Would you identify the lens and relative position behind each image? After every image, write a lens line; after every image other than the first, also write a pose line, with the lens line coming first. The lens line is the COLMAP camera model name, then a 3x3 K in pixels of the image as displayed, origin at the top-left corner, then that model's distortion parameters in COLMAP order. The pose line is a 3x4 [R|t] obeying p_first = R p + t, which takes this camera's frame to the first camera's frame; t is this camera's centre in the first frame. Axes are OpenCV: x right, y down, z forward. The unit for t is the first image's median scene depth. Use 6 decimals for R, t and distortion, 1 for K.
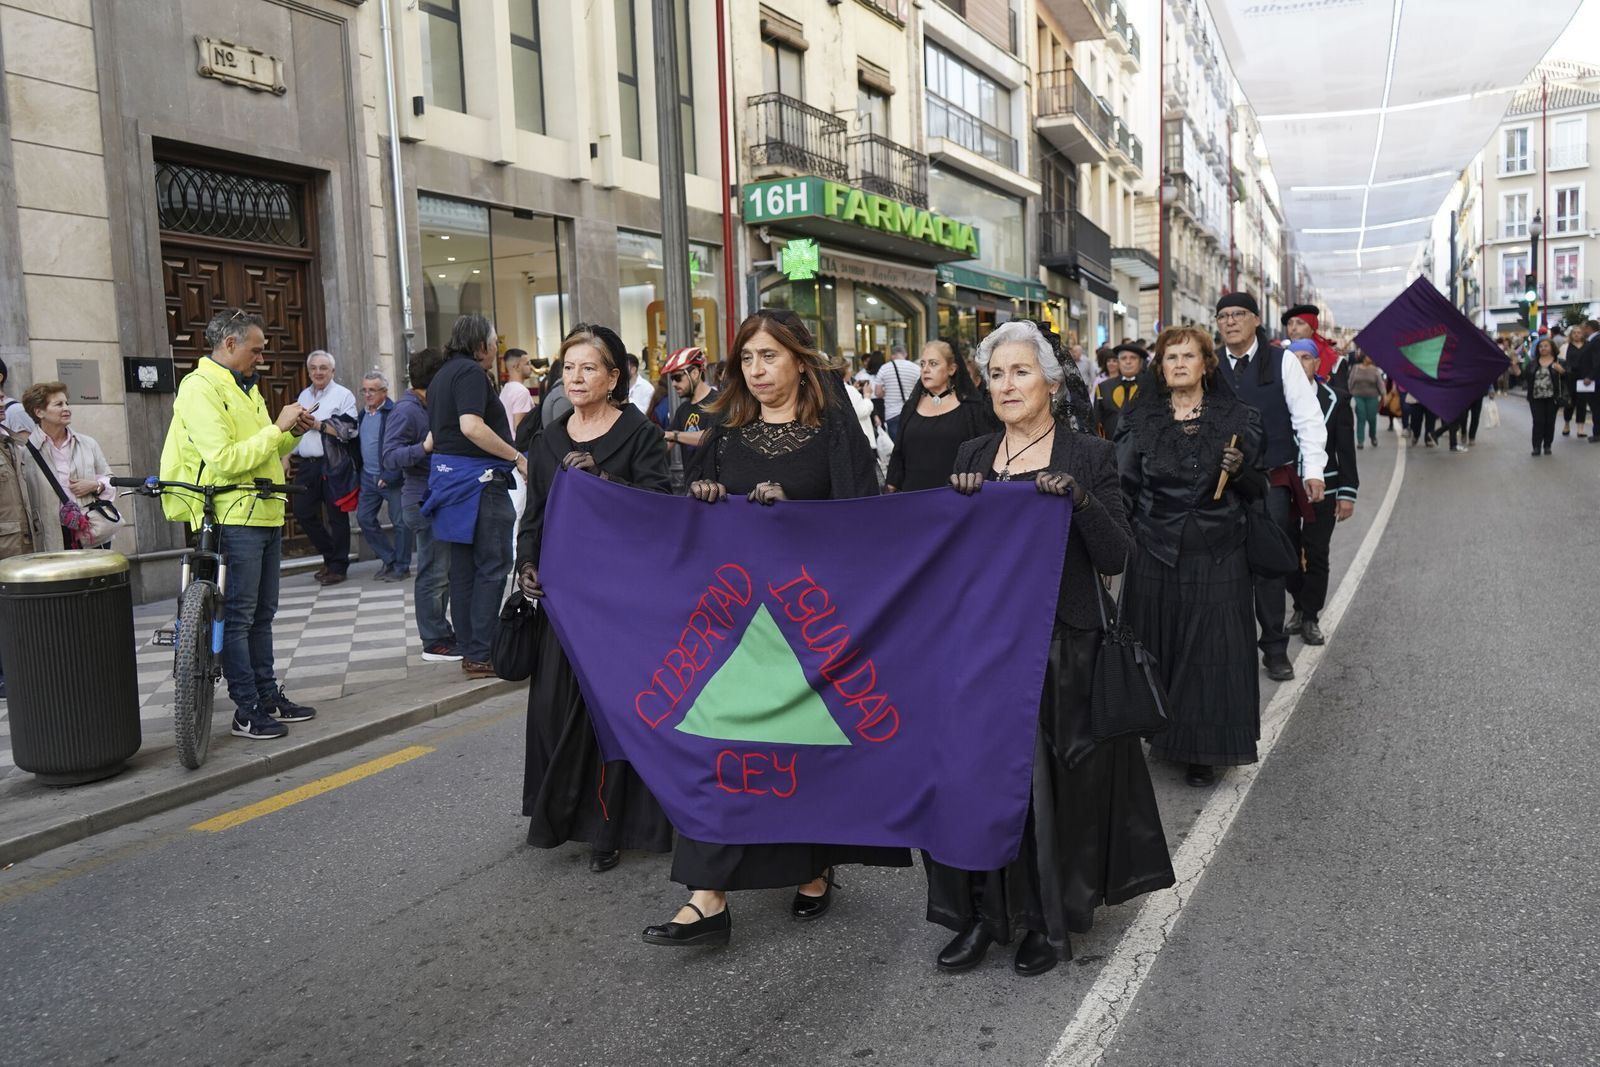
lens RADIAL K [[1286.1, 0, 799.2], [0, 1286.1, 534.6], [0, 0, 1]] dist [-0.007267, 0.013585]
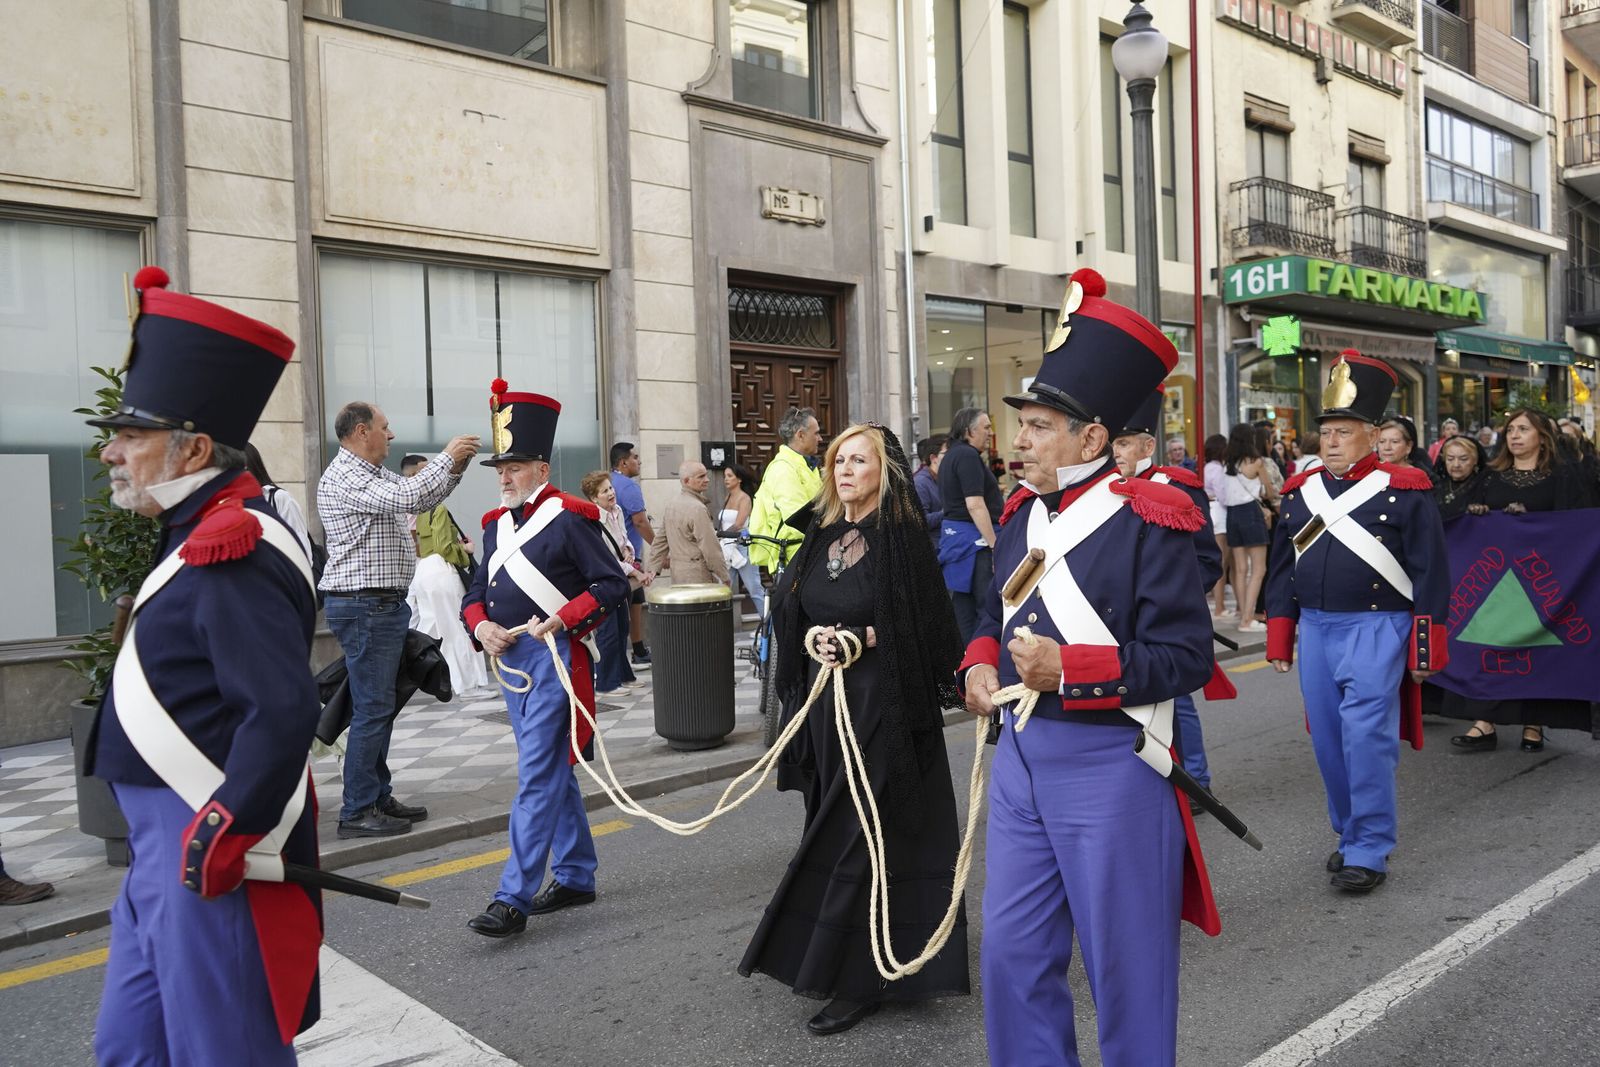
lens RADIAL K [[1289.4, 0, 799.3], [0, 1289.4, 538.4], [0, 0, 1]] dist [-0.006599, 0.012550]
pose [[0.933065, 0.015192, -0.359387, 0.011932], [-0.034062, 0.998350, -0.046230, 0.006342], [0.358092, 0.055377, 0.932043, -0.071828]]
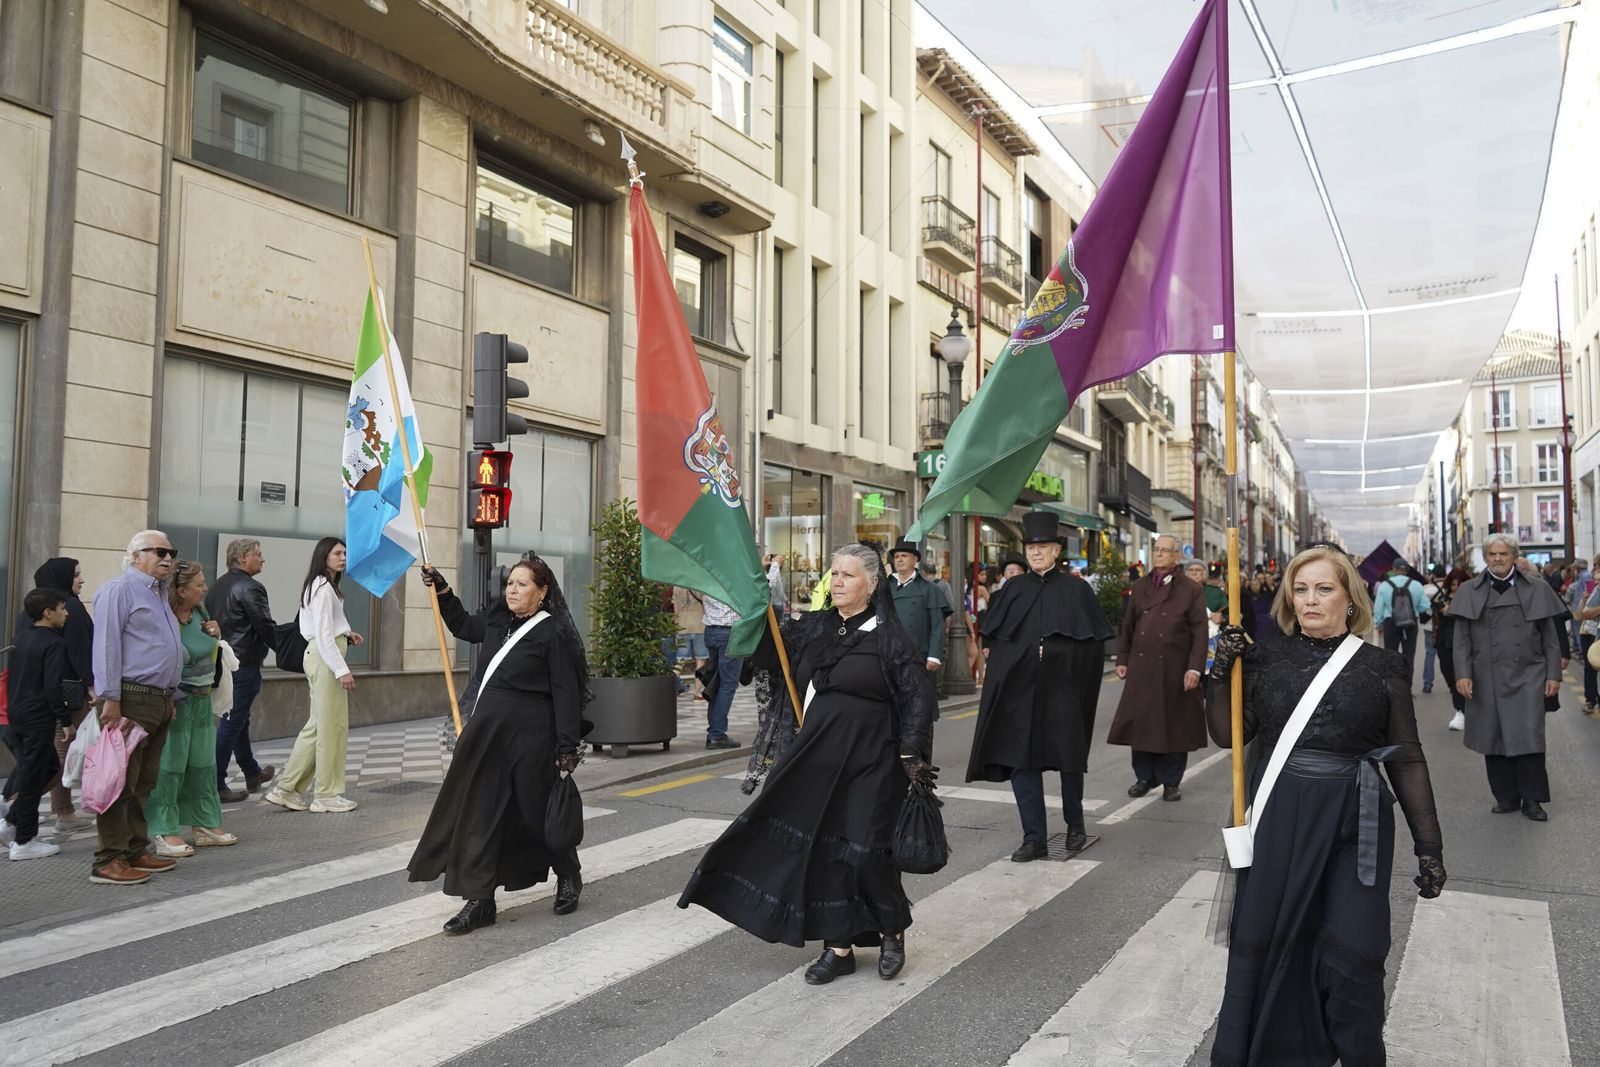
lens RADIAL K [[1309.2, 0, 801.9], [0, 1309.2, 533.8], [0, 0, 1]] dist [0.006810, 0.001287]
pose [[0.998939, 0.045151, -0.009074, -0.138443], [-0.046011, 0.986900, -0.154633, 0.055174], [0.001974, 0.154887, 0.987930, -0.421184]]
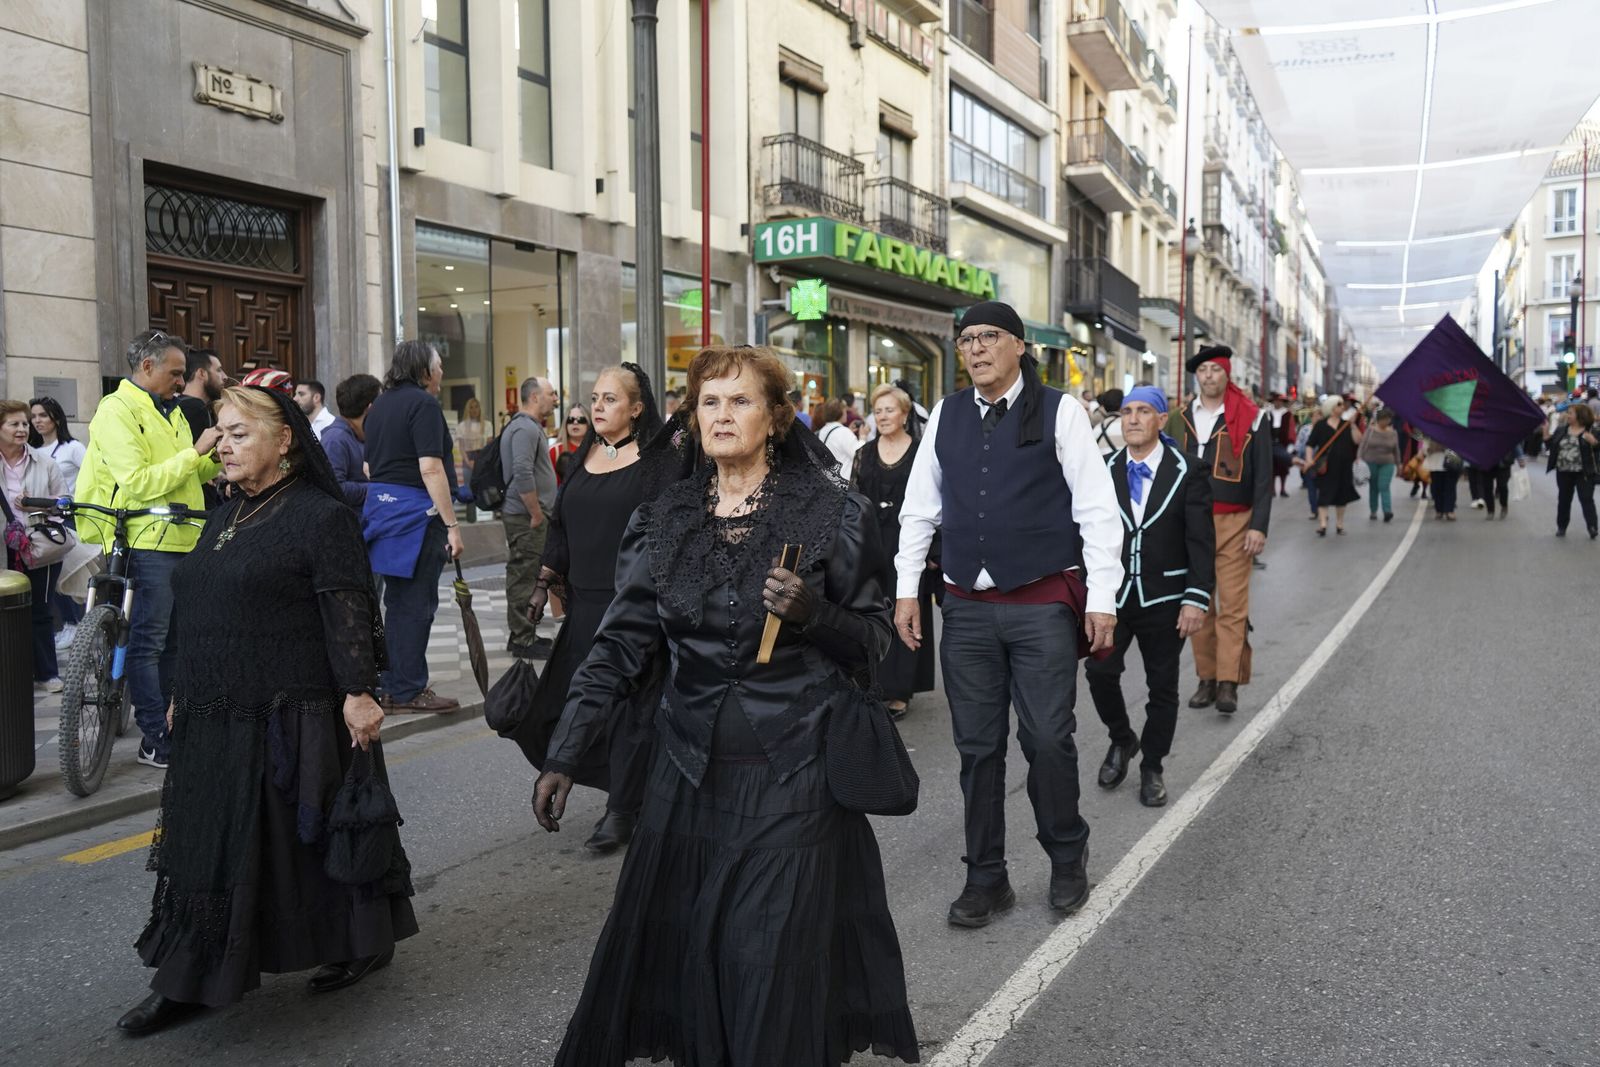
lens RADIAL K [[1286.1, 0, 799.2], [0, 1286.1, 534.6], [0, 0, 1]] dist [-0.007267, 0.013585]
pose [[0.998976, 0.033863, -0.029989, 0.024956], [-0.034746, 0.998963, -0.029436, -0.001966], [0.028961, 0.030447, 0.999117, 0.007634]]
